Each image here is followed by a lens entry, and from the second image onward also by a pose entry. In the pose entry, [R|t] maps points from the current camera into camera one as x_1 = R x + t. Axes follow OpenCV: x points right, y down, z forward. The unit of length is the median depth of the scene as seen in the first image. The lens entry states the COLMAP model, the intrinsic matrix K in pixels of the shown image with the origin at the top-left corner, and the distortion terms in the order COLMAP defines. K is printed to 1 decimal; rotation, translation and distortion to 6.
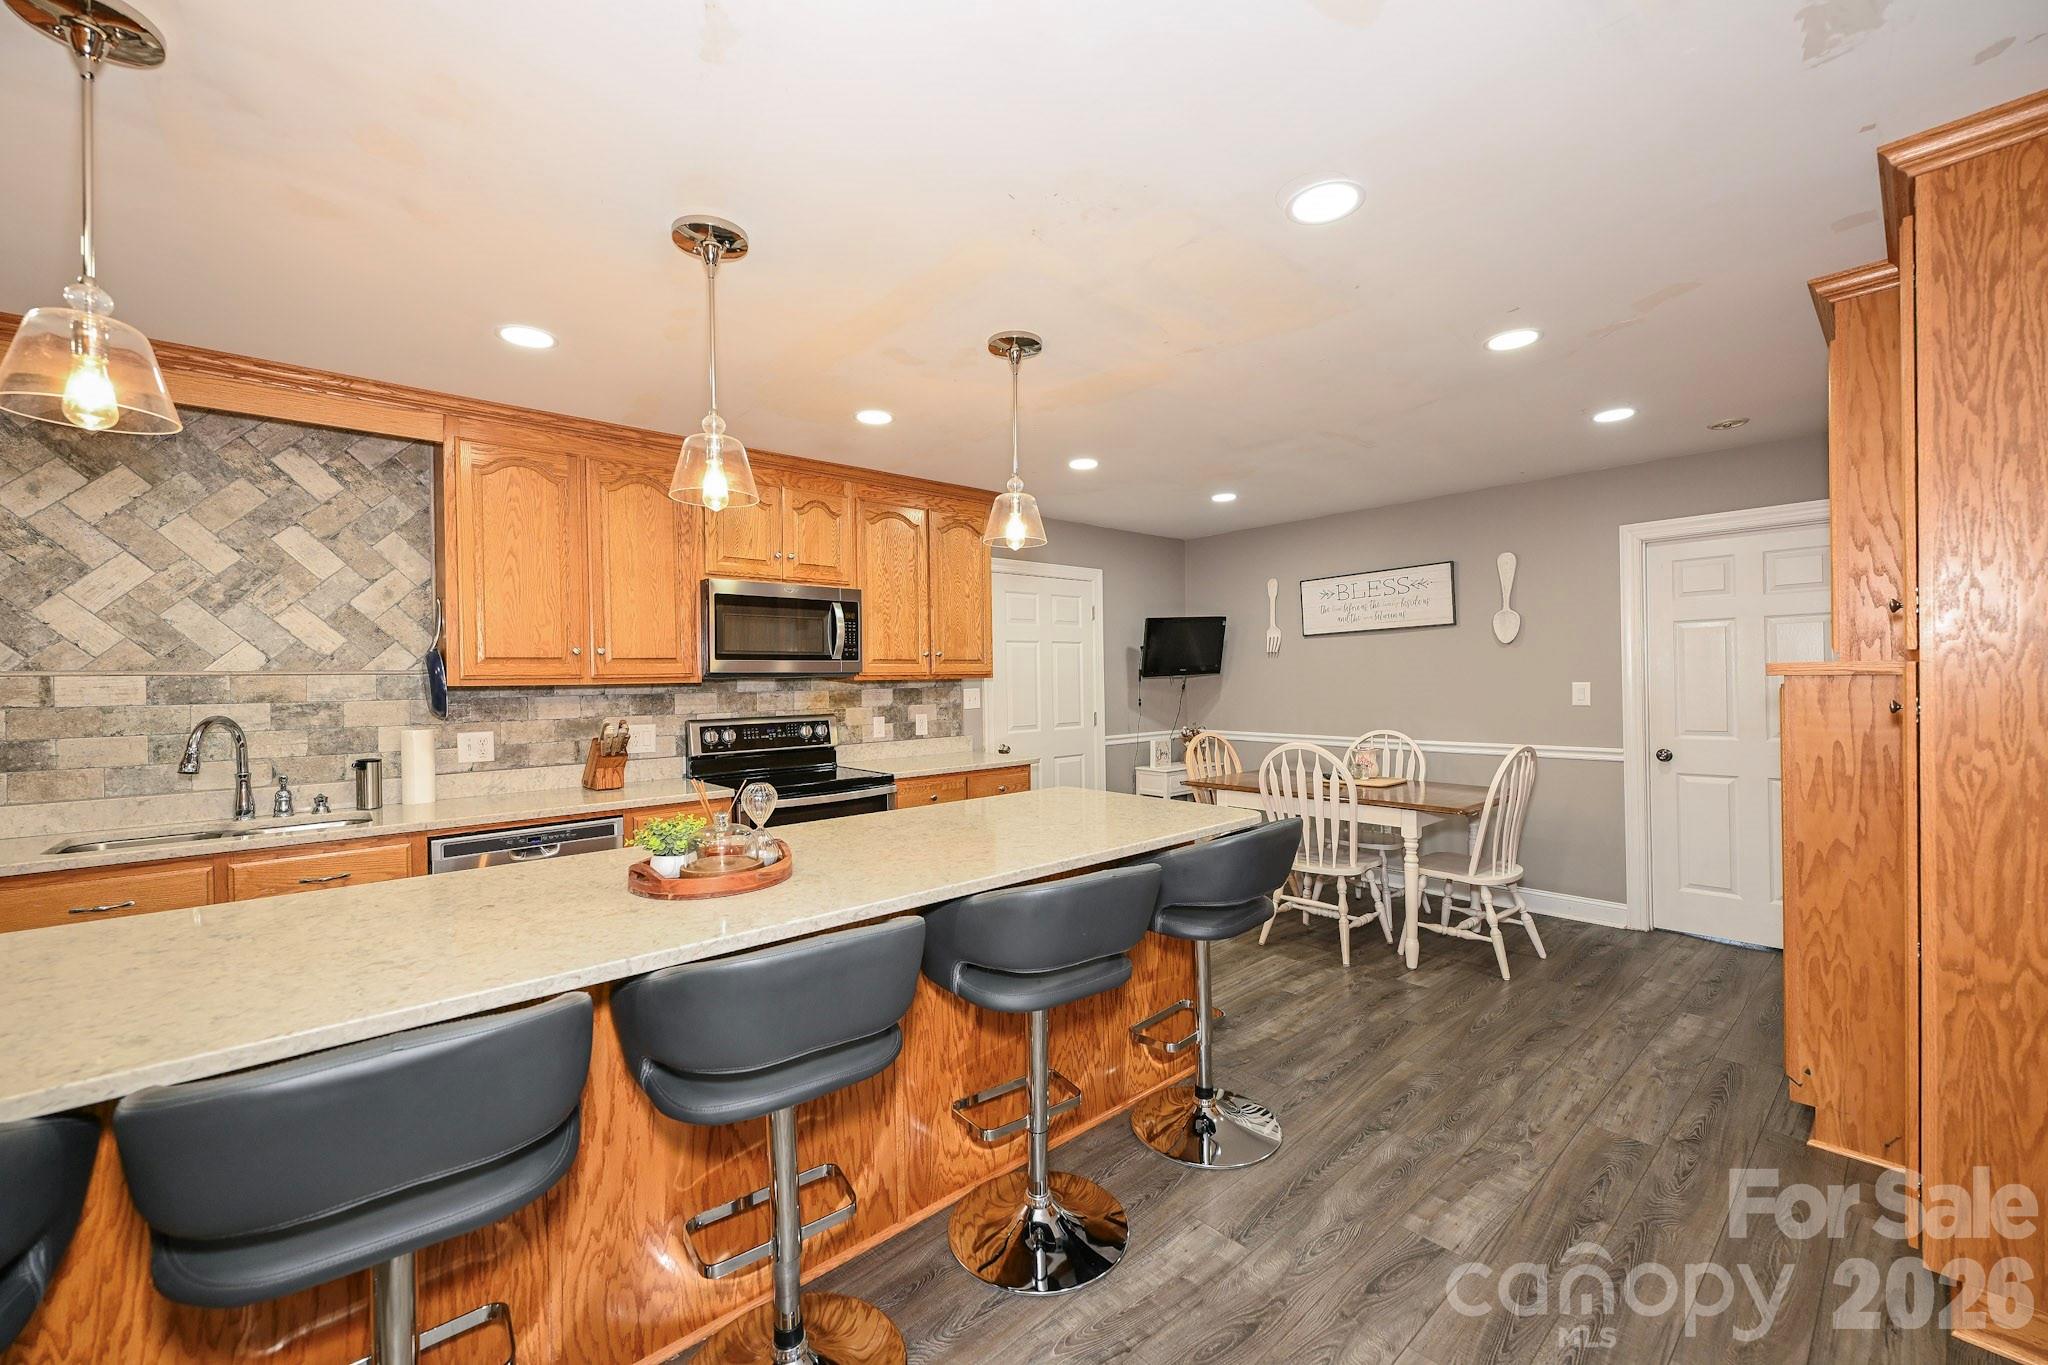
lens RADIAL K [[814.7, 0, 1011.0], [0, 814.7, 677.1], [0, 0, 1]] dist [0.002049, 0.000158]
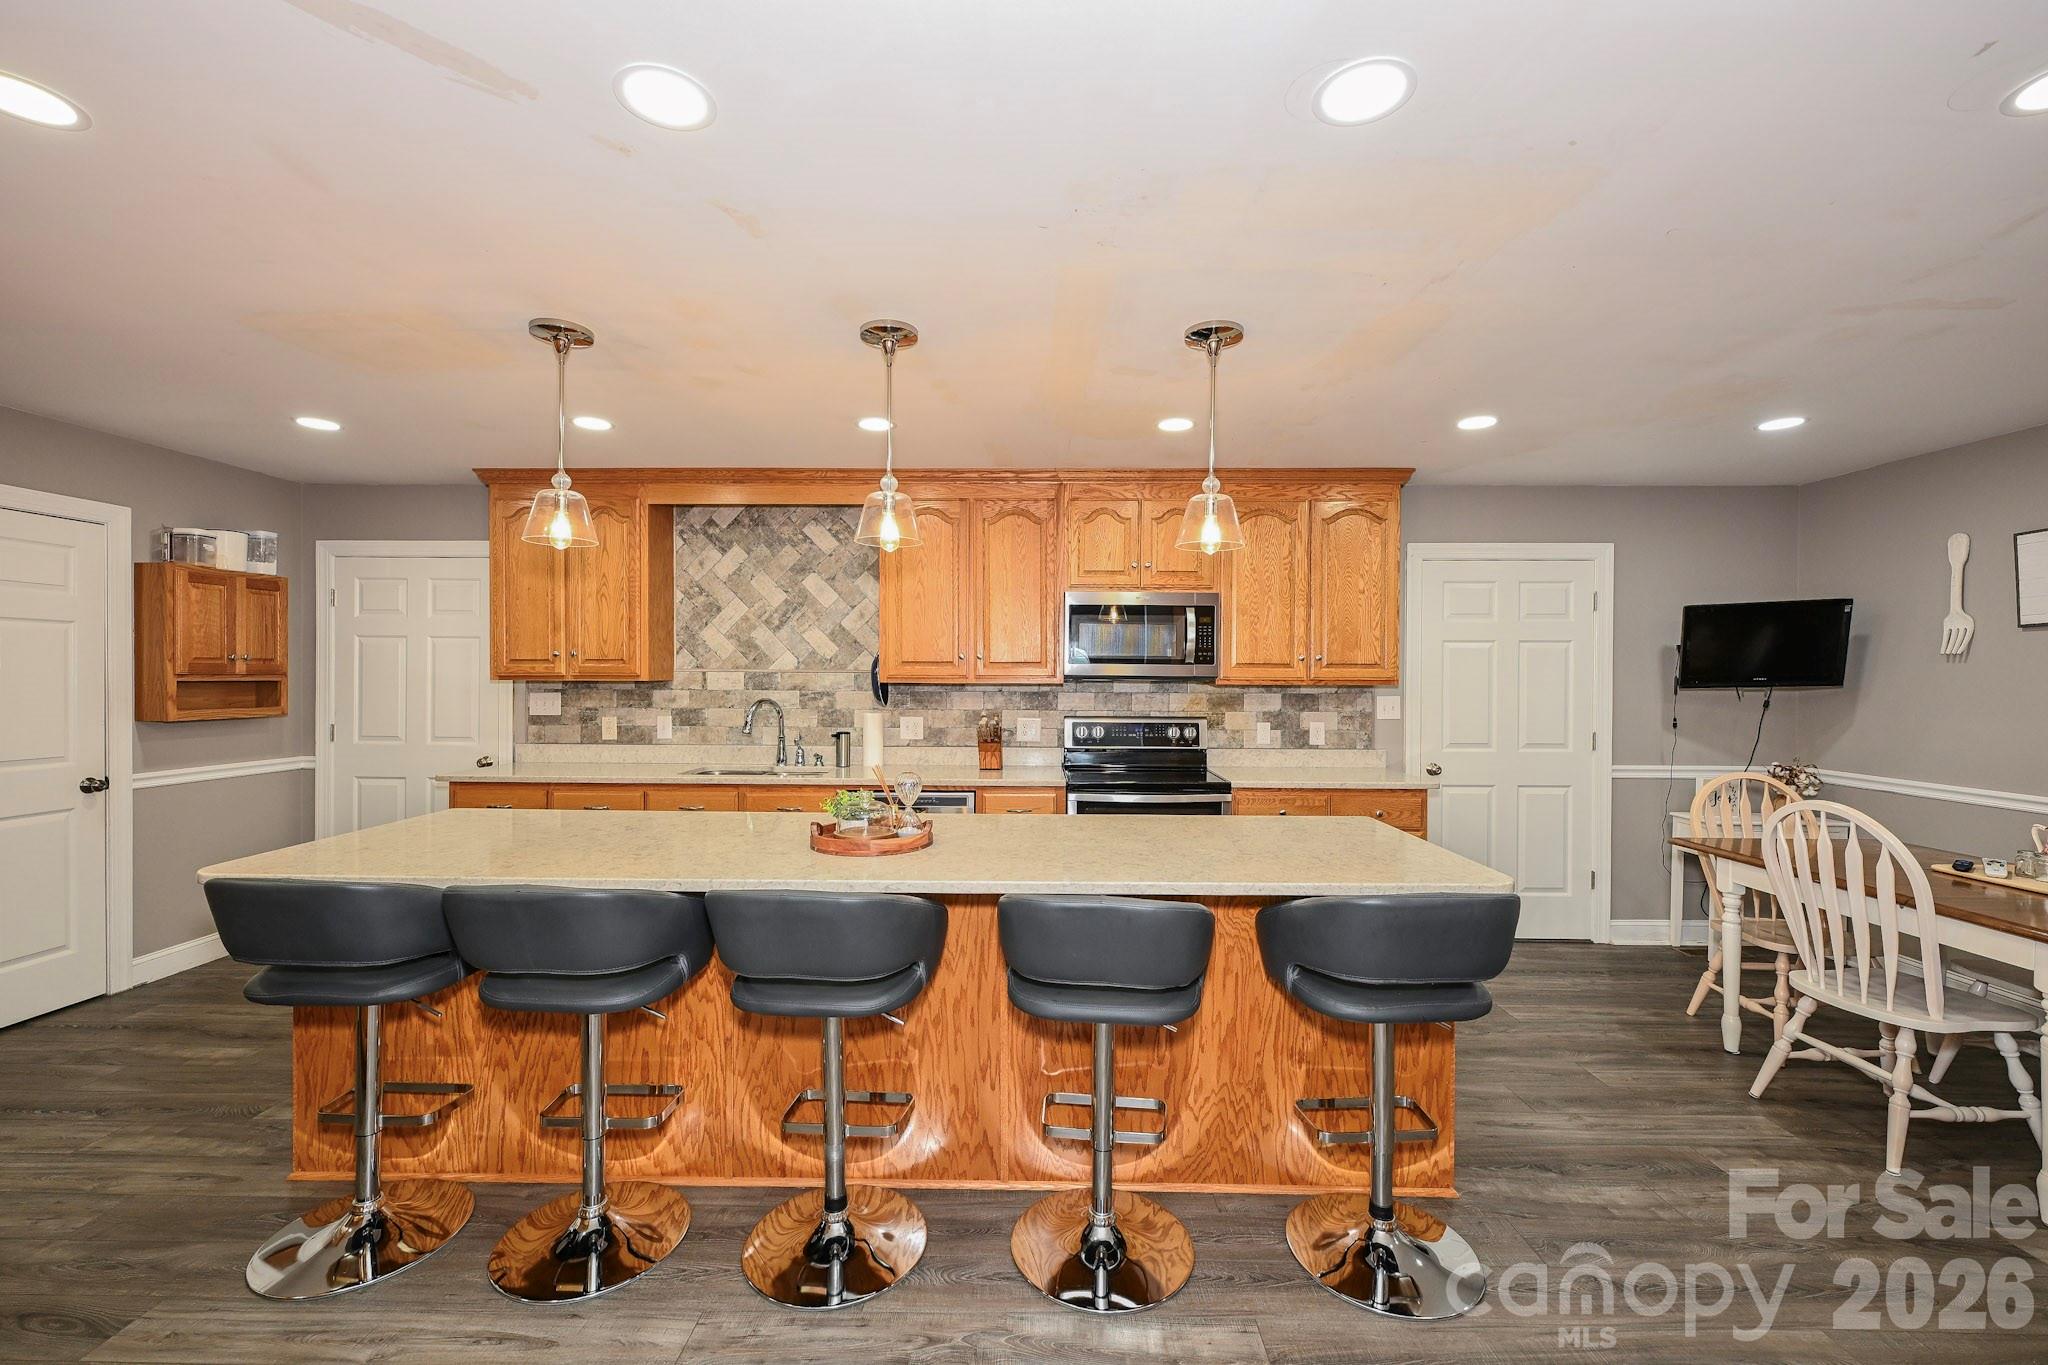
lens RADIAL K [[814.7, 0, 1027.3], [0, 814.7, 687.6], [0, 0, 1]] dist [0.002049, 0.000158]
pose [[0.746243, 0.027718, -0.665097, 0.339286], [-0.016033, 0.999591, 0.023669, -0.013661], [0.665481, -0.006999, 0.746382, 0.116463]]
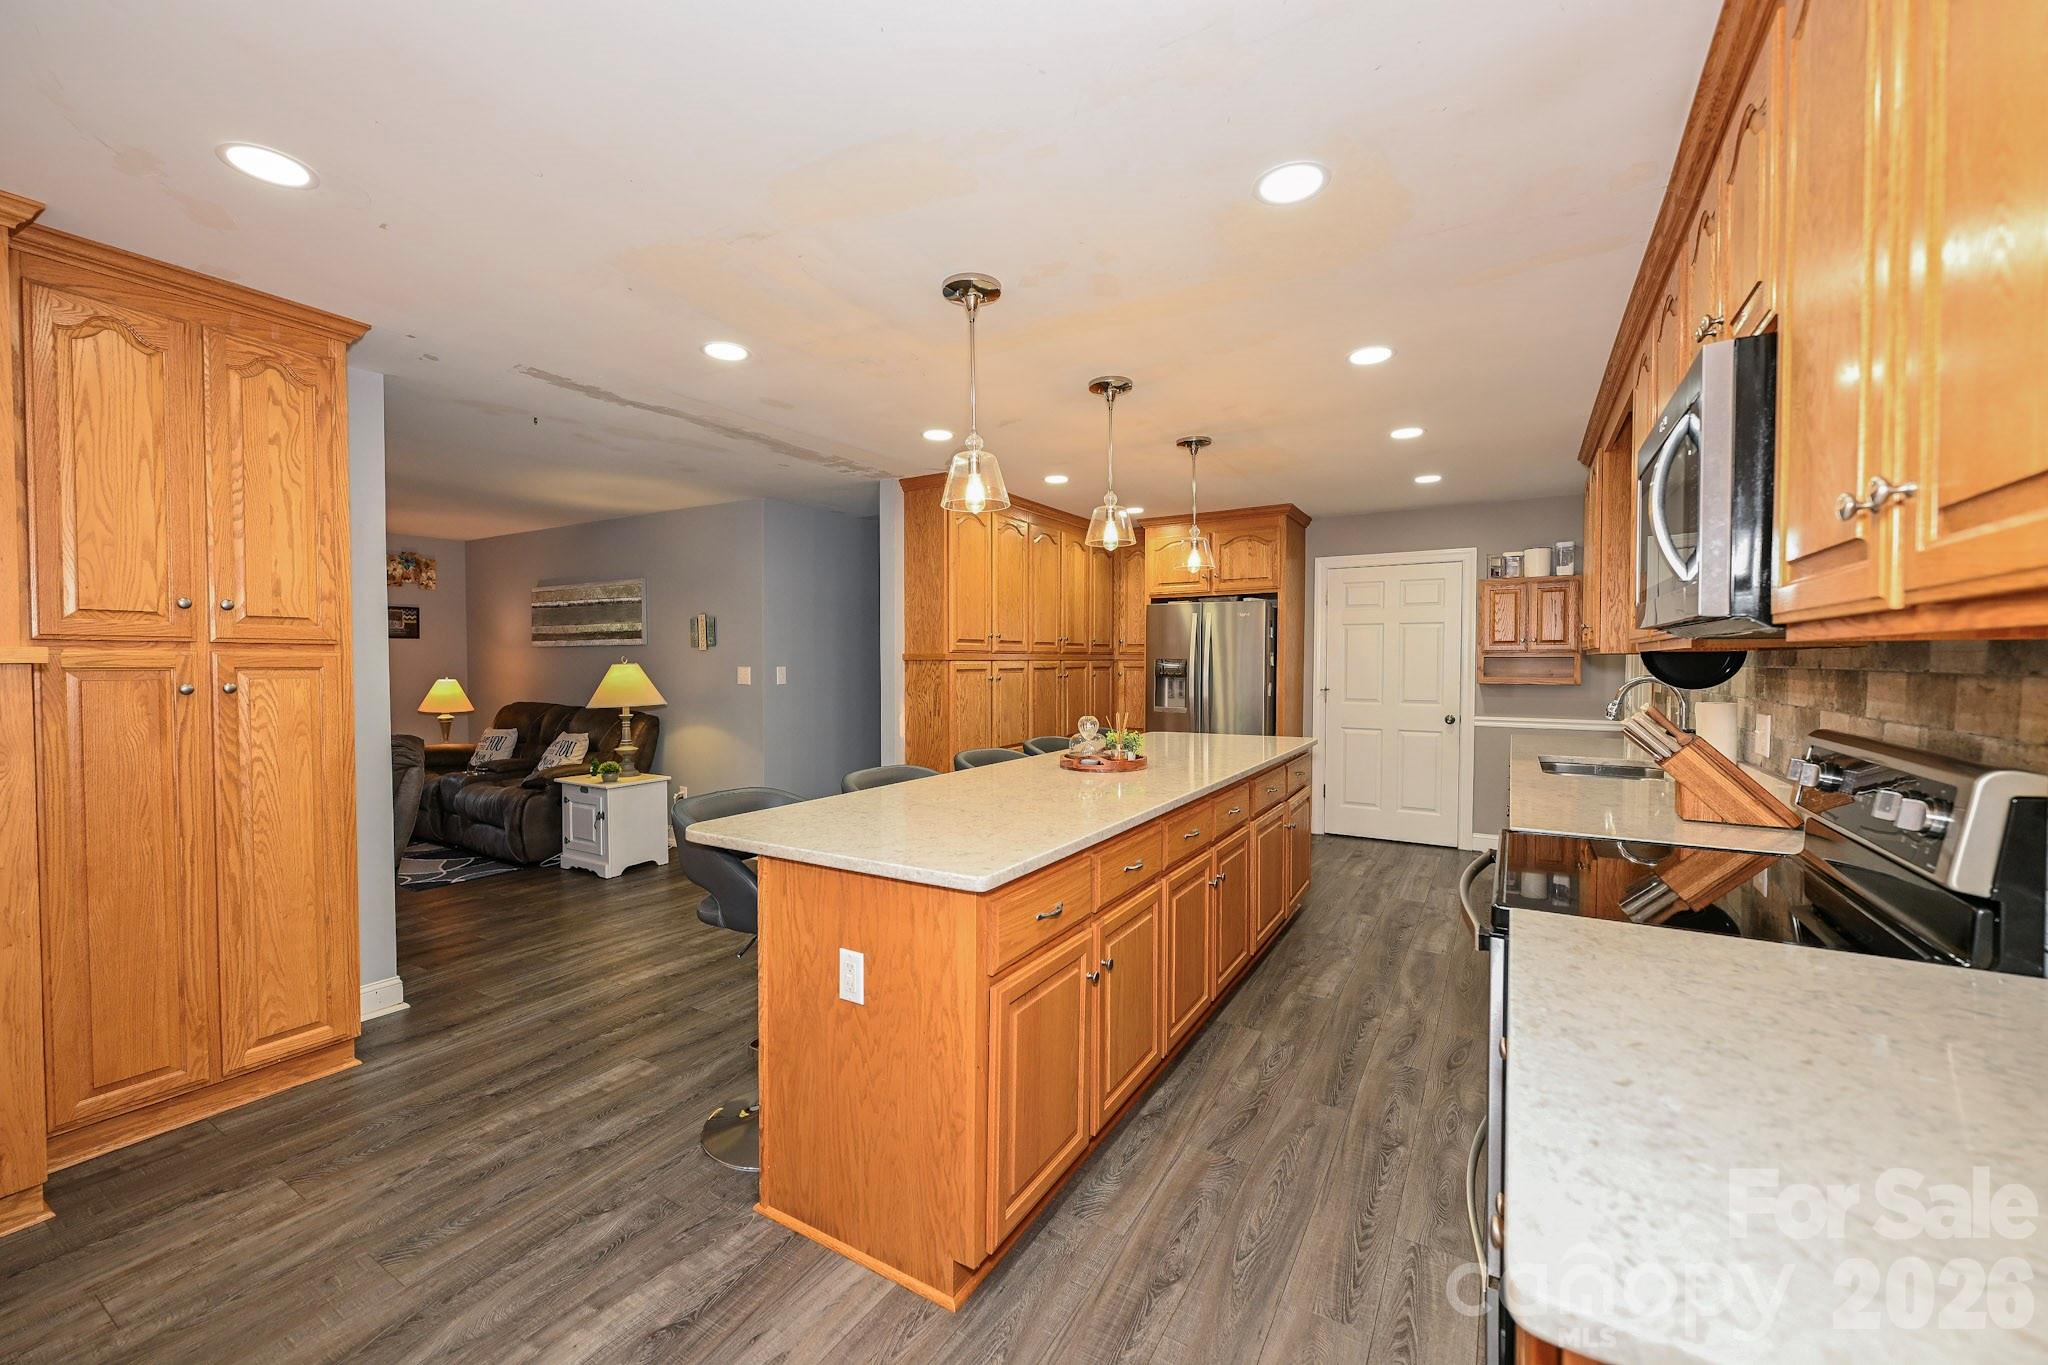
lens RADIAL K [[814.7, 0, 1023.6], [0, 814.7, 683.2], [0, 0, 1]] dist [0.002049, 0.000158]
pose [[-0.951699, 0.023922, -0.306098, 0.172683], [0.015208, 0.999409, 0.030822, 0.006791], [0.306655, 0.024678, -0.951501, 1.354869]]
